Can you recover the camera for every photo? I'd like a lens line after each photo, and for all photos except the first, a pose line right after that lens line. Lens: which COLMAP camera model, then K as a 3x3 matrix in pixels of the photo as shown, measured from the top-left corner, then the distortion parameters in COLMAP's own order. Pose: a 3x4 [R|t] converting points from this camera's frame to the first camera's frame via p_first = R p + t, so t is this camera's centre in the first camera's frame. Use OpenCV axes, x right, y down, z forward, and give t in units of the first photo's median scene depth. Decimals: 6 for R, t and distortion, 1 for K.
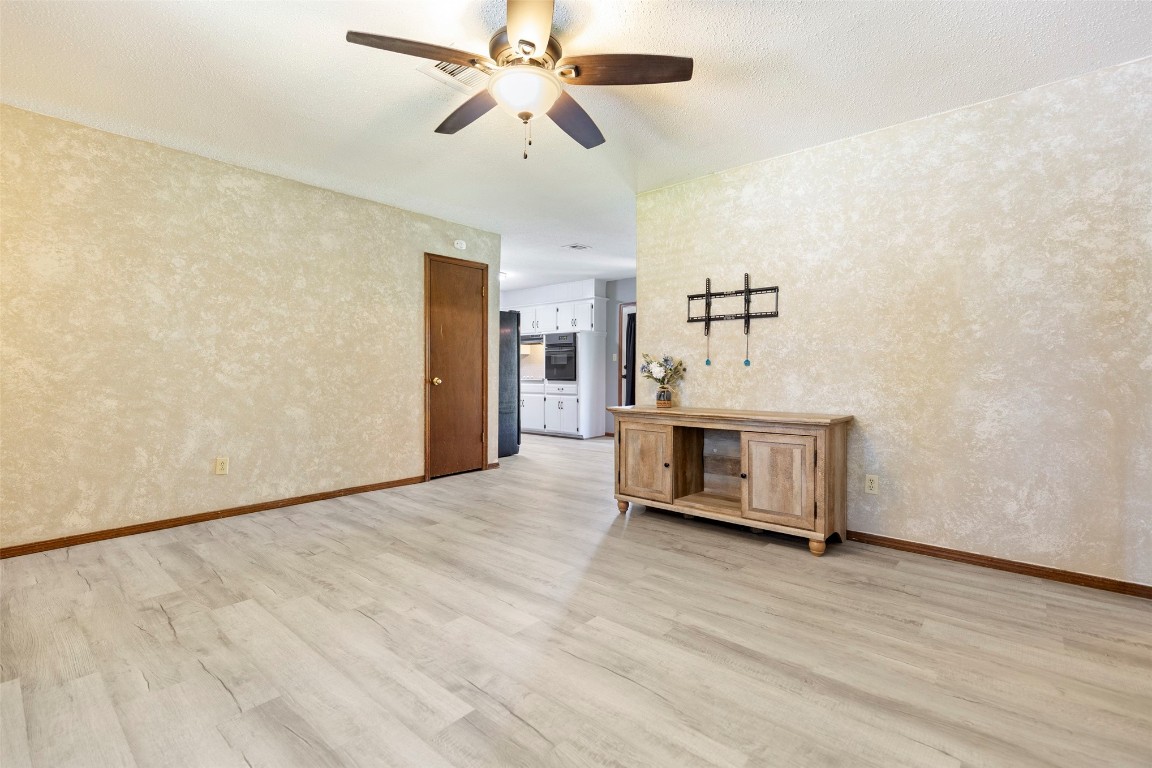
lens RADIAL K [[522.8, 0, 575.6], [0, 522.8, 378.8], [0, 0, 1]] dist [0.007213, -0.001450]
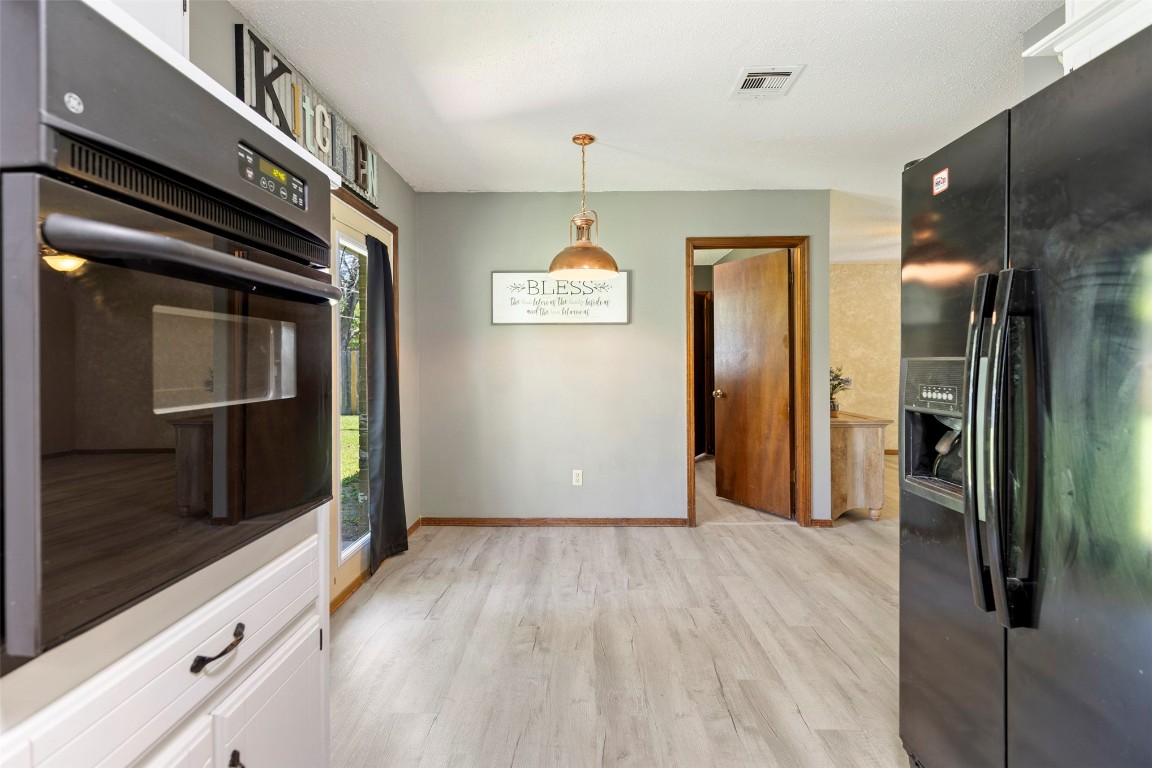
lens RADIAL K [[522.8, 0, 577.4], [0, 522.8, 360.8], [0, 0, 1]] dist [0.007213, -0.001450]
pose [[-0.646657, -0.003401, 0.762773, -0.154767], [0.007650, 0.999911, 0.010944, -0.037683], [-0.762743, 0.012913, -0.646573, 1.019180]]
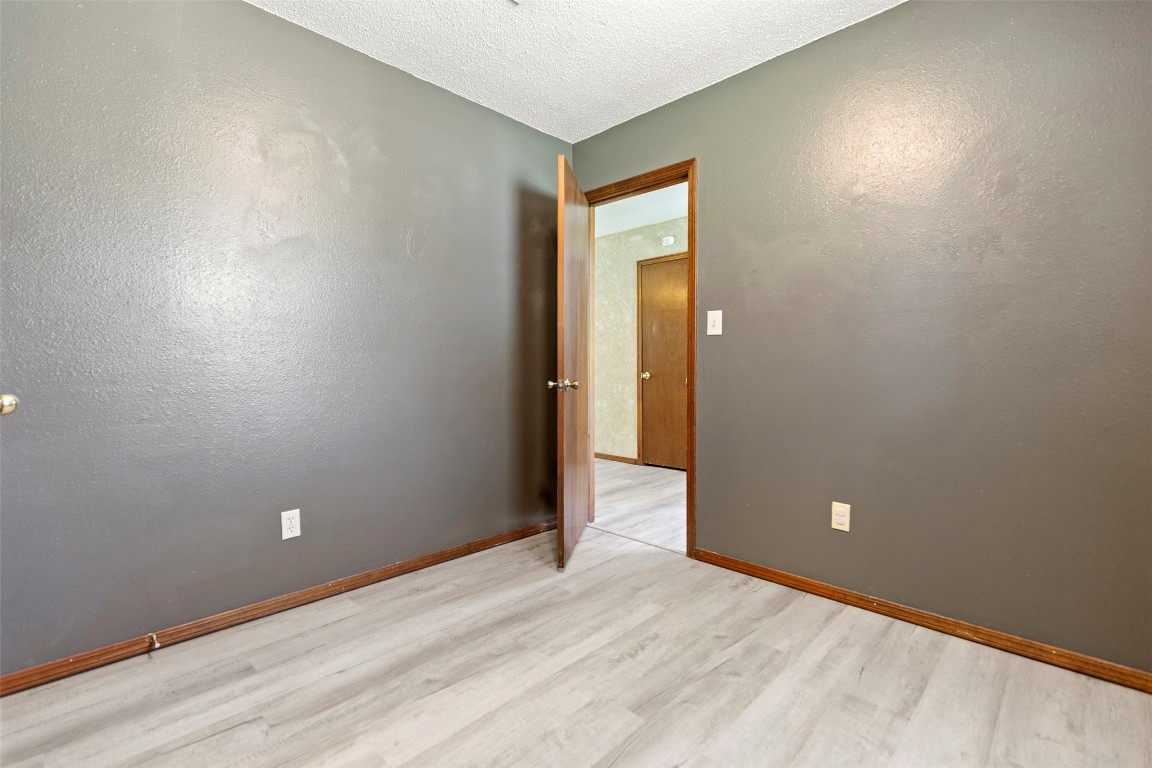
lens RADIAL K [[522.8, 0, 580.9], [0, 522.8, 362.4], [0, 0, 1]] dist [0.007213, -0.001450]
pose [[-0.043813, -0.011796, -0.998970, 0.509251], [-0.010966, 0.999876, -0.011326, -0.005374], [0.998980, 0.010459, -0.043937, 0.562270]]
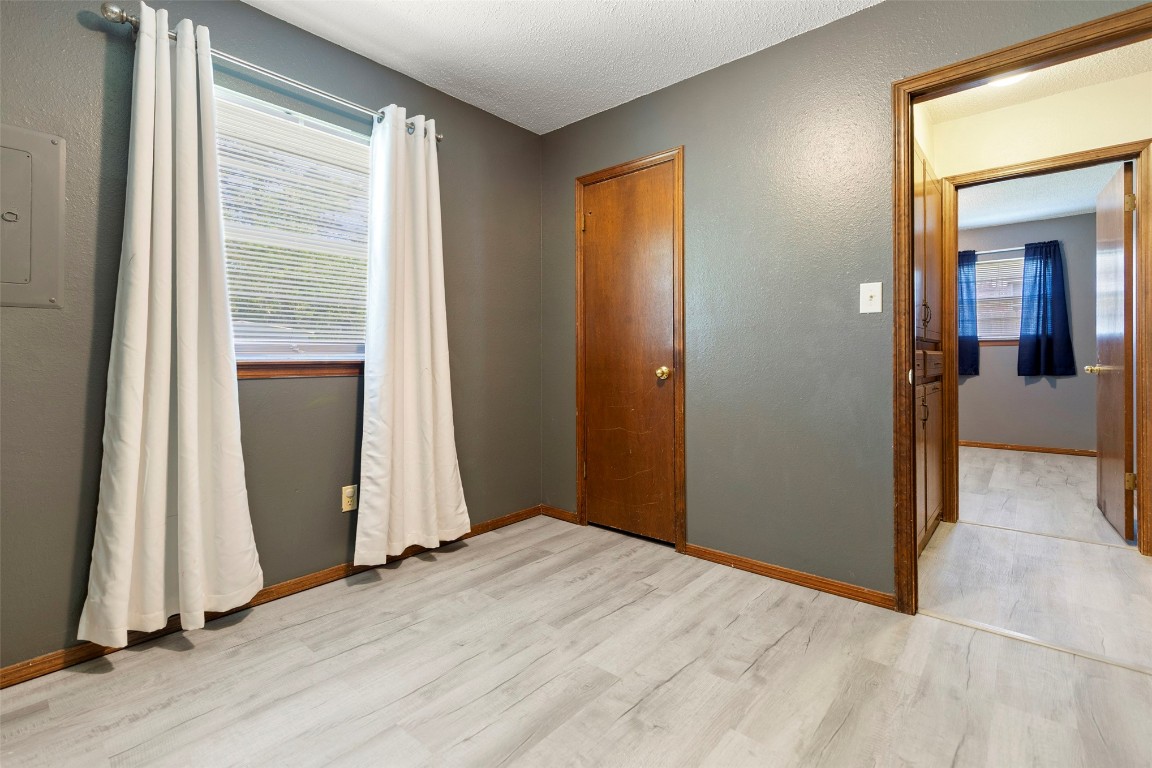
lens RADIAL K [[522.8, 0, 584.4], [0, 522.8, 355.8], [0, 0, 1]] dist [0.007213, -0.001450]
pose [[-0.016524, -0.001280, 0.999863, 0.162391], [0.012643, 0.999919, 0.001489, -0.006301], [-0.999784, 0.012666, -0.016507, 0.548254]]
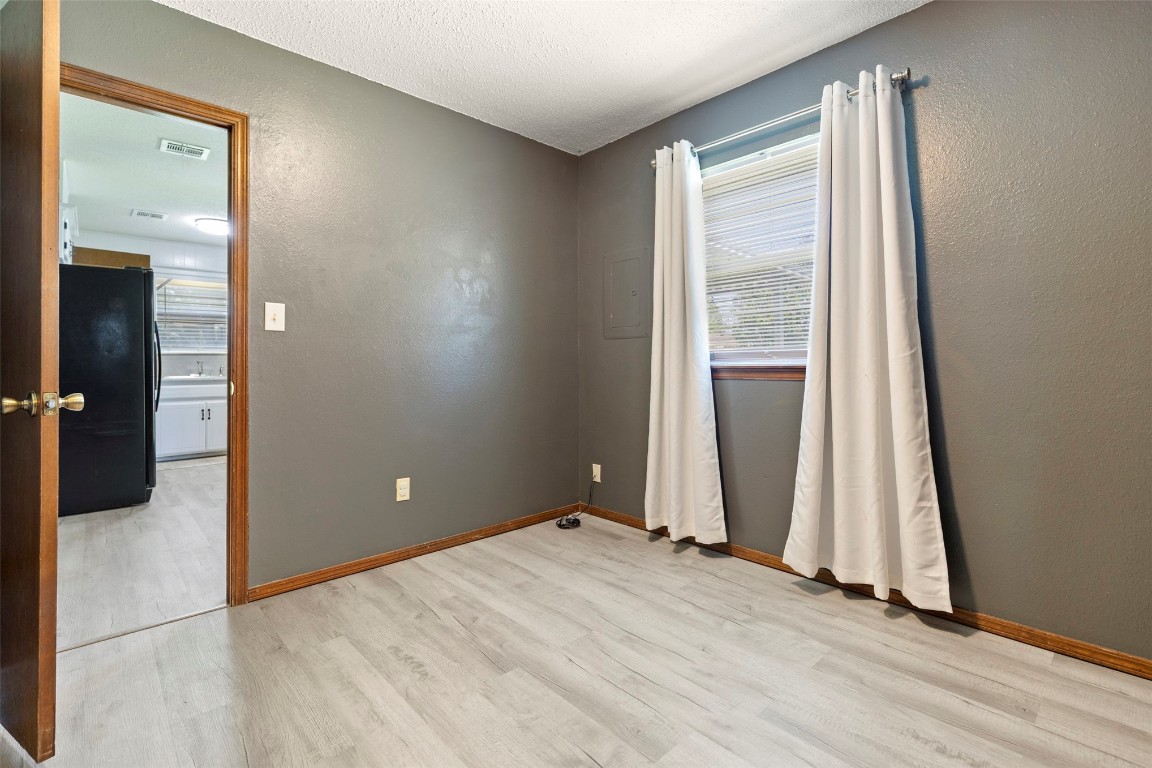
lens RADIAL K [[522.8, 0, 568.4], [0, 522.8, 360.8], [0, 0, 1]] dist [0.007213, -0.001450]
pose [[0.993739, -0.014894, -0.110733, 0.364607], [0.013024, 0.999760, -0.017595, -0.003714], [0.110968, 0.016043, 0.993694, 0.358694]]
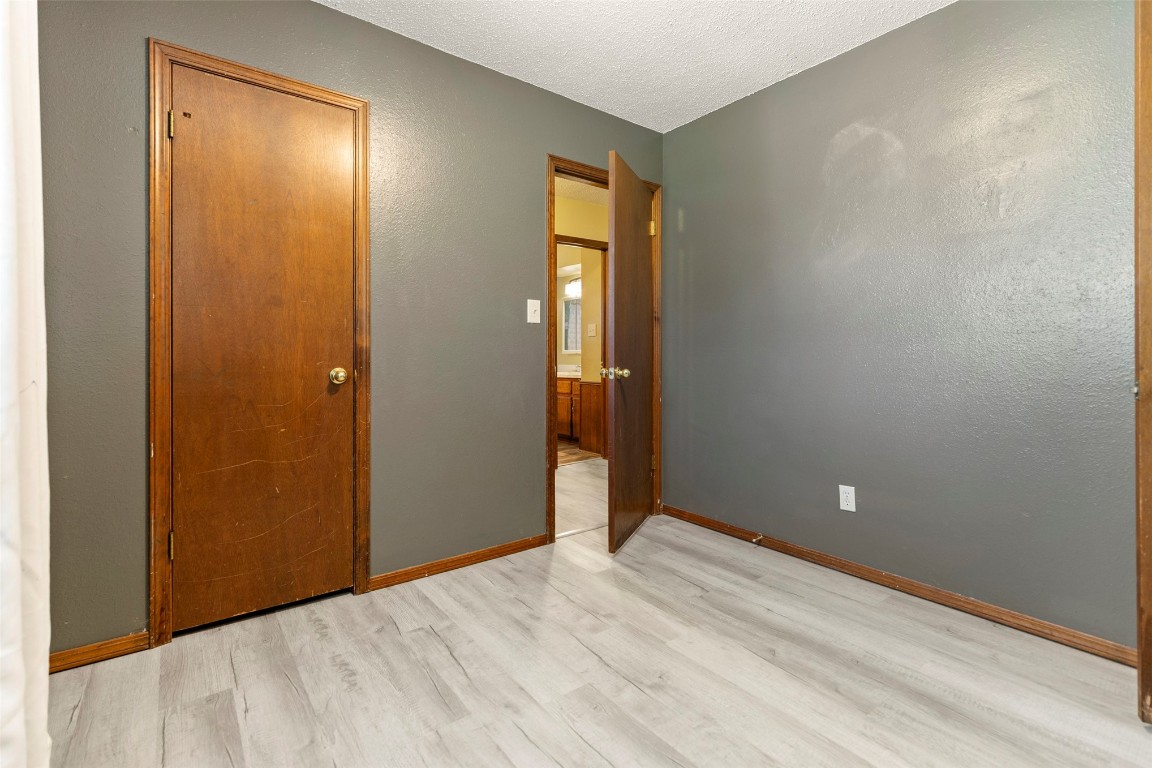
lens RADIAL K [[522.8, 0, 563.2], [0, 522.8, 356.3], [0, 0, 1]] dist [0.007213, -0.001450]
pose [[-0.978390, -0.007152, 0.206644, 0.339473], [-0.005420, 0.999945, 0.008944, -0.007181], [-0.206697, 0.007630, -0.978375, 0.734364]]
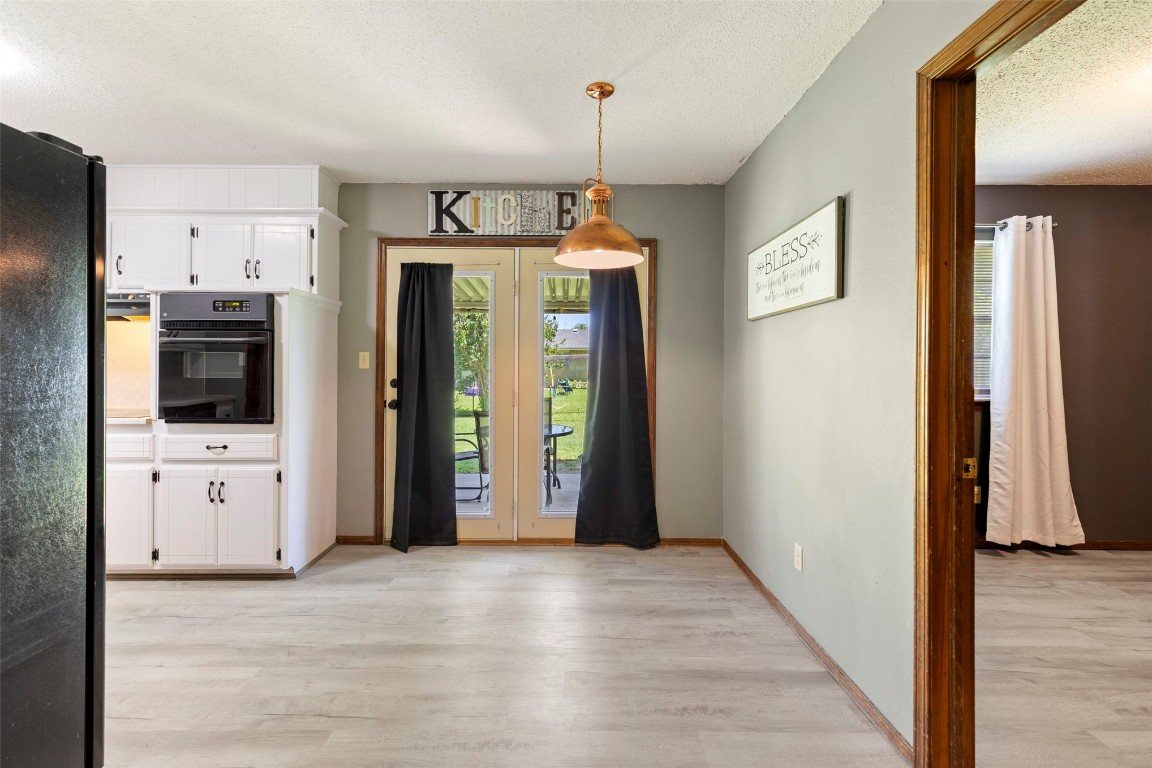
lens RADIAL K [[522.8, 0, 565.5], [0, 522.8, 367.1], [0, 0, 1]] dist [0.007213, -0.001450]
pose [[0.757132, -0.001269, 0.653260, -0.083388], [0.006207, 0.999967, -0.005252, -0.032517], [-0.653232, 0.008031, 0.757115, 0.570748]]
